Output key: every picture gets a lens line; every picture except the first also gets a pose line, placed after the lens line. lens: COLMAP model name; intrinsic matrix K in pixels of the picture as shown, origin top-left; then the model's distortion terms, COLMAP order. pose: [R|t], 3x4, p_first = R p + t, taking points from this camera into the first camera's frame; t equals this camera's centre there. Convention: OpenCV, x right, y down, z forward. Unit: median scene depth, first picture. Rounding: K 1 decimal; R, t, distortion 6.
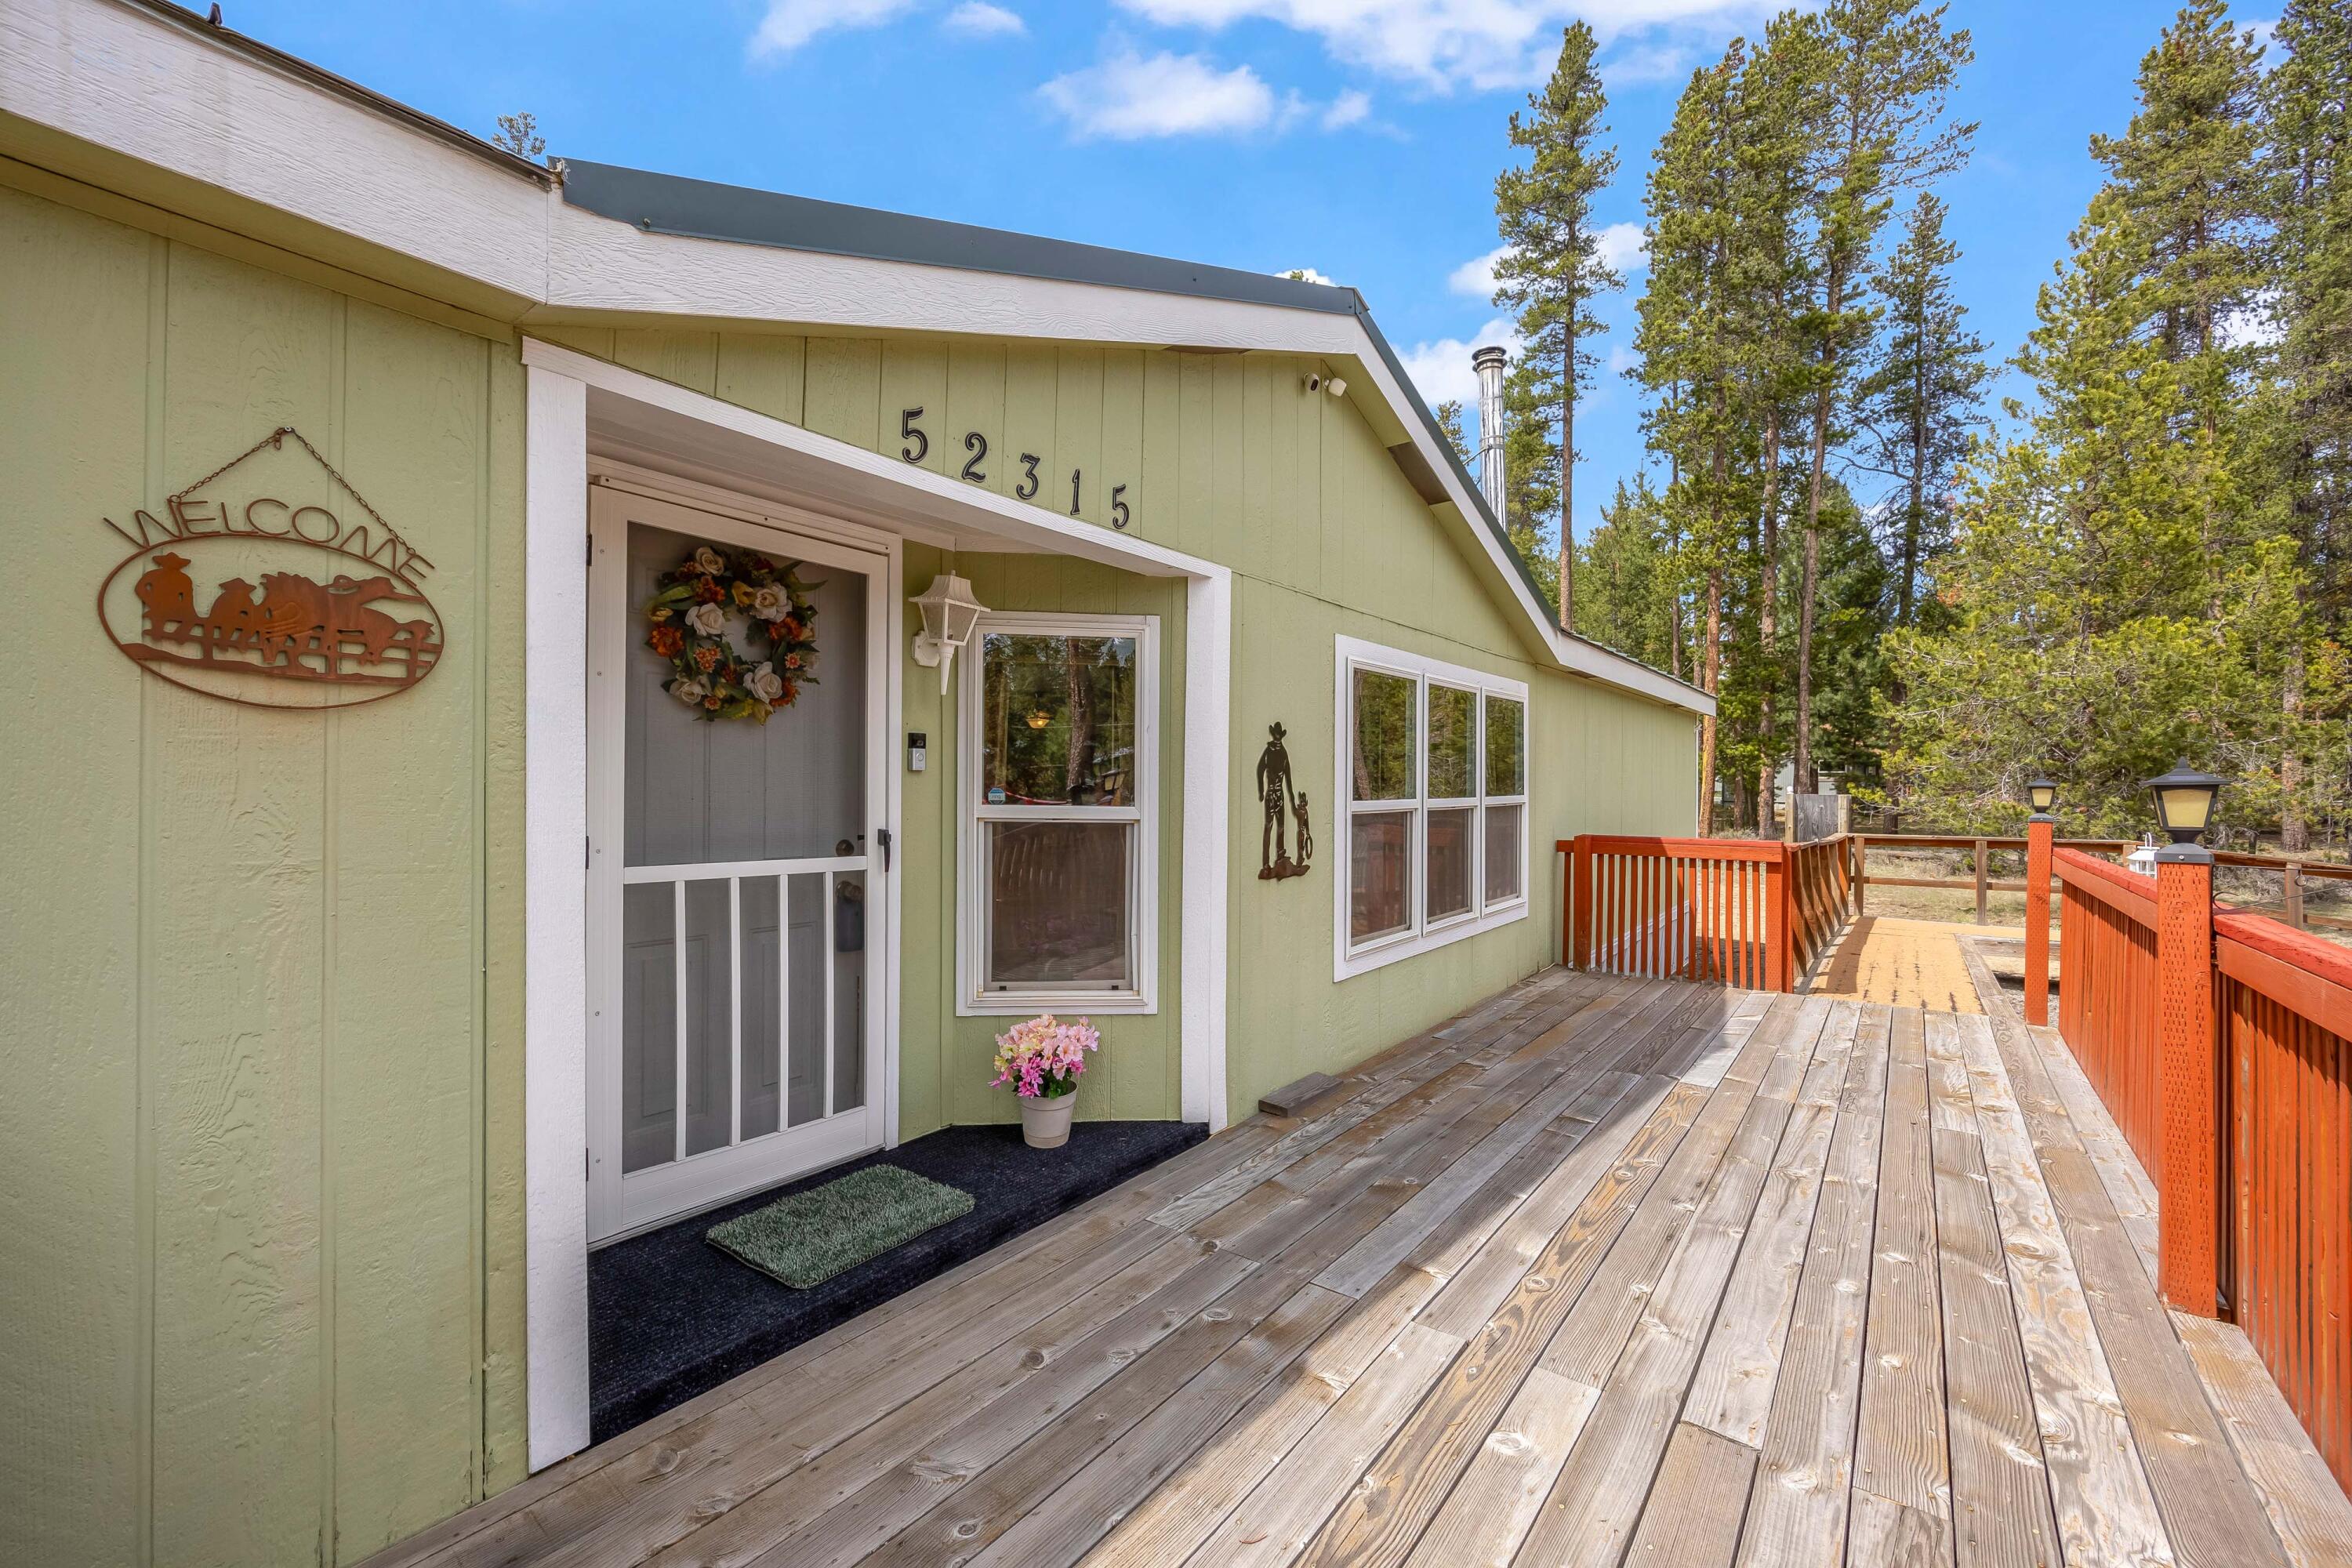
lens RADIAL K [[961.9, 0, 1176.0], [0, 961.9, 784.0], [0, 0, 1]] dist [0.000516, 0.000036]
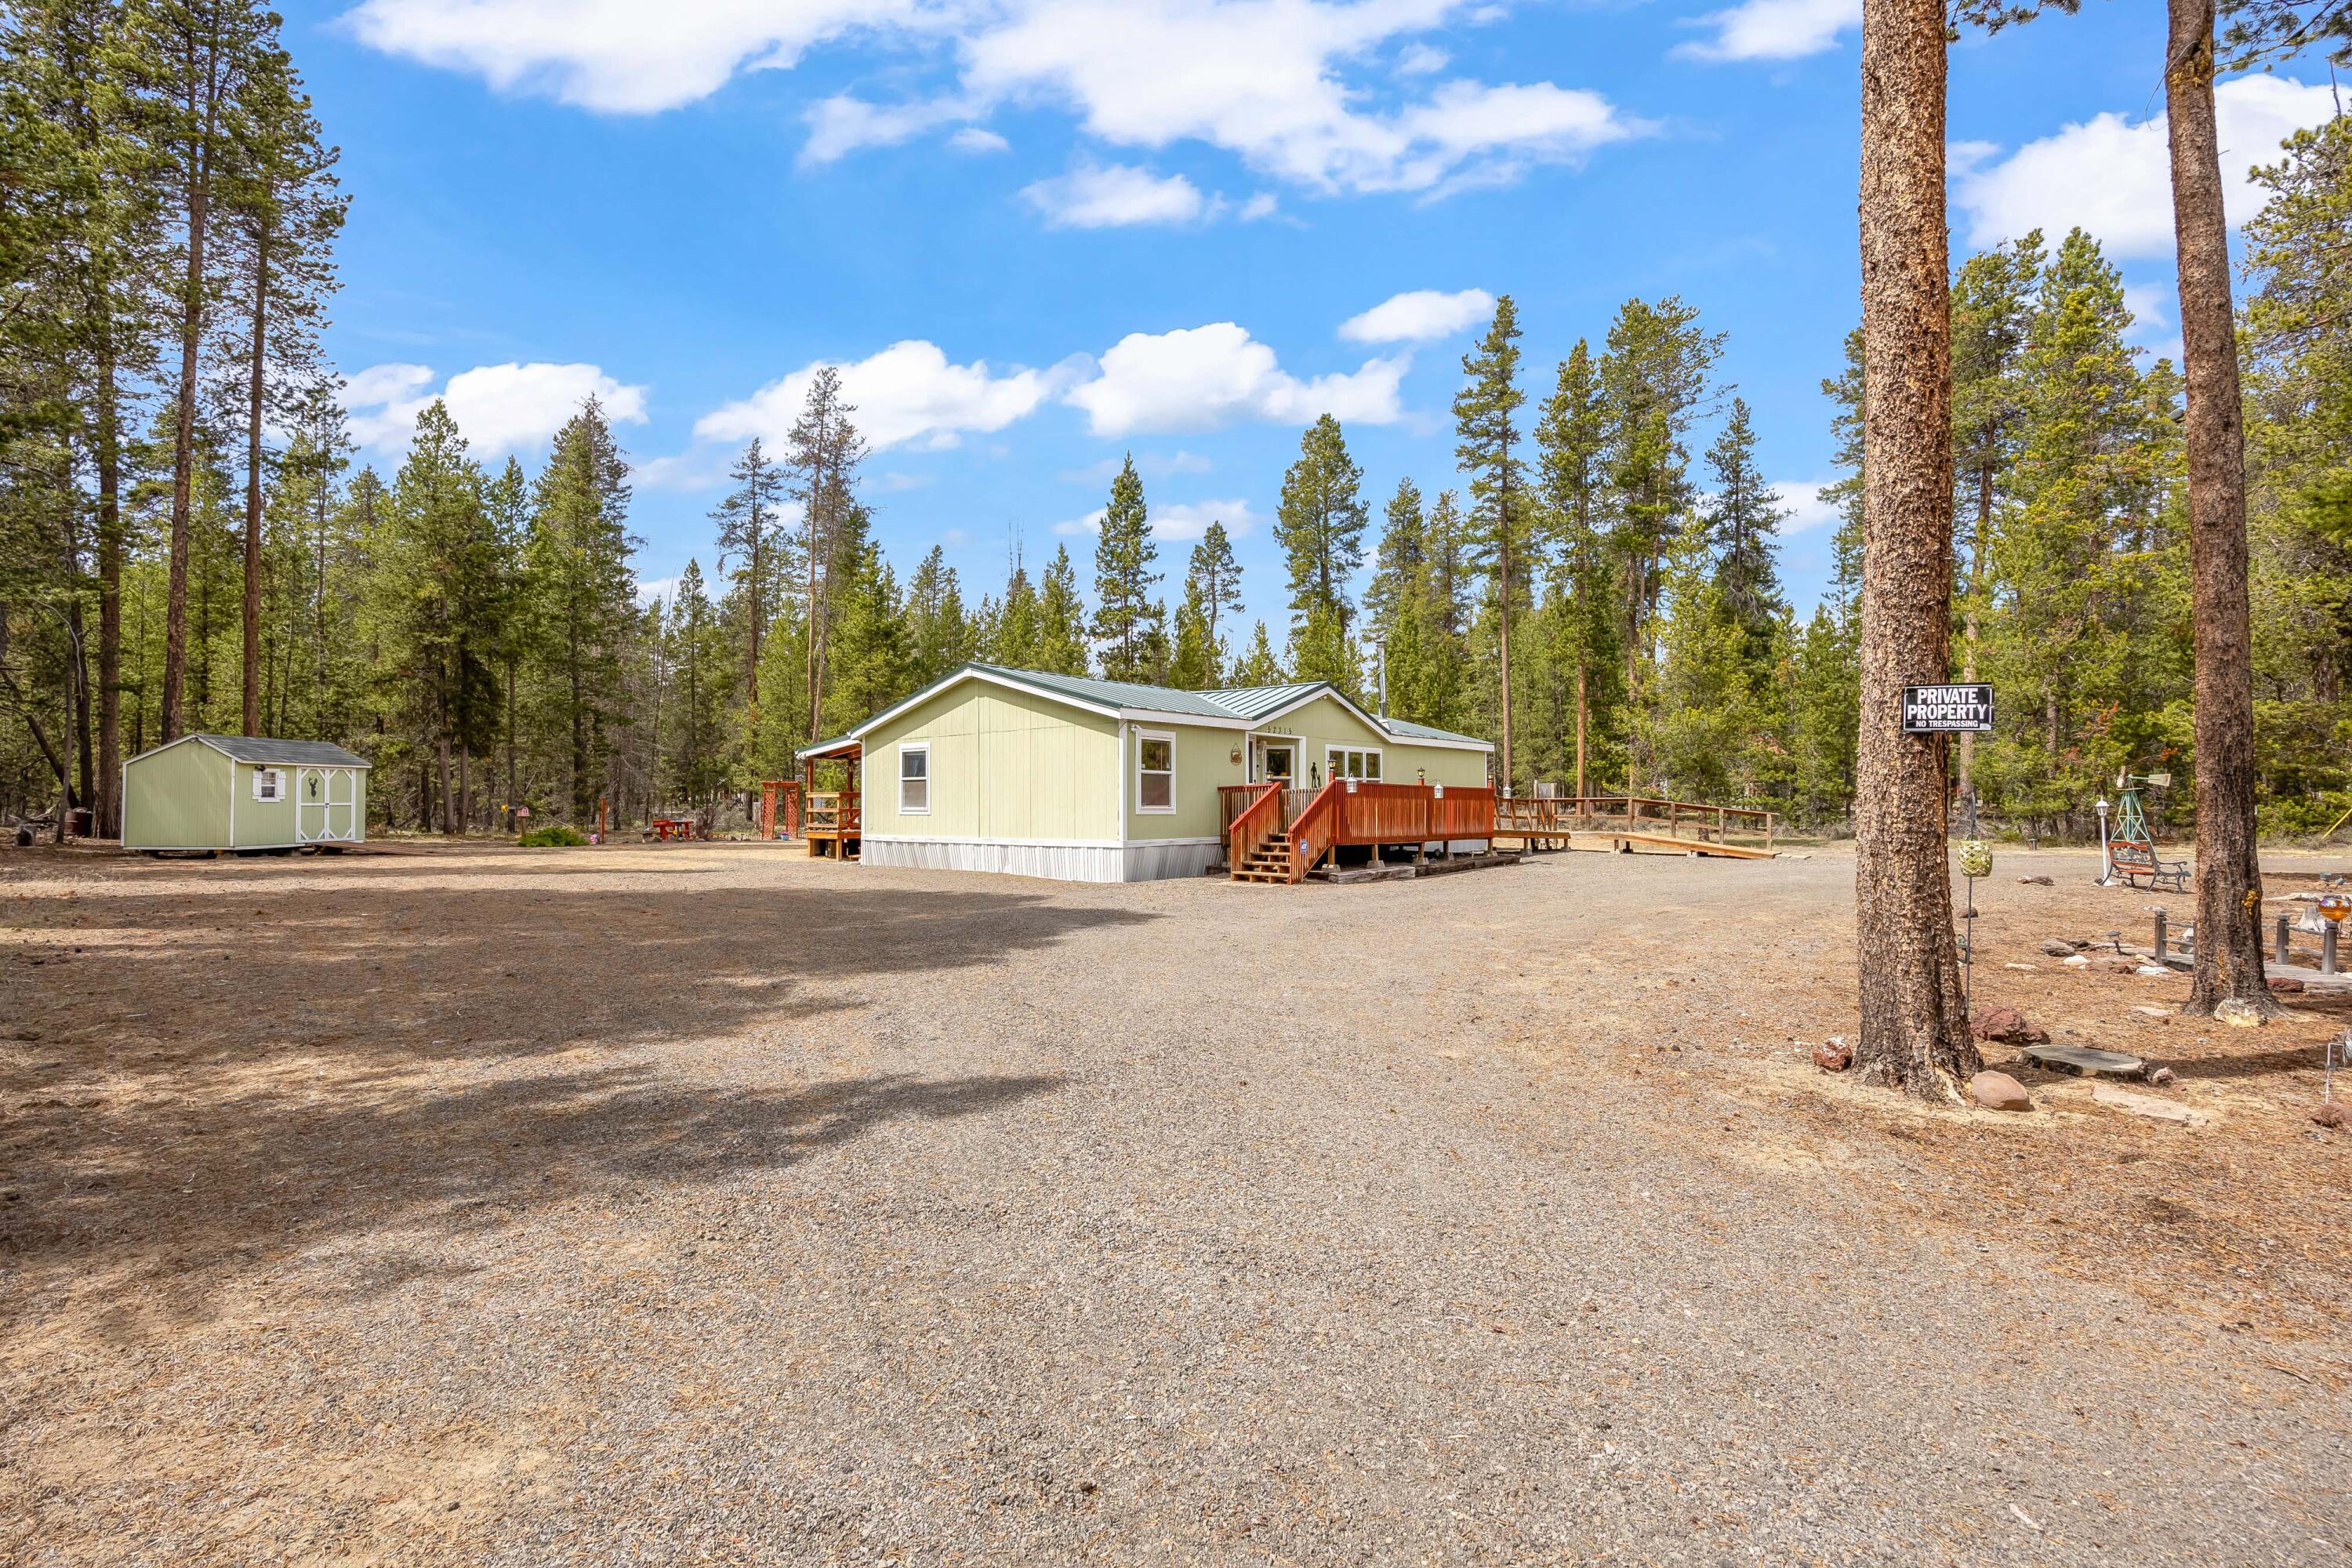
lens RADIAL K [[1060.0, 0, 1176.0], [0, 1060.0, 784.0], [0, 0, 1]] dist [0.001132, 0.000257]
pose [[0.999552, -0.006781, -0.029154, -0.518195], [0.006293, 0.999839, -0.016783, 0.161249], [0.029263, 0.016592, 0.999434, -5.180595]]
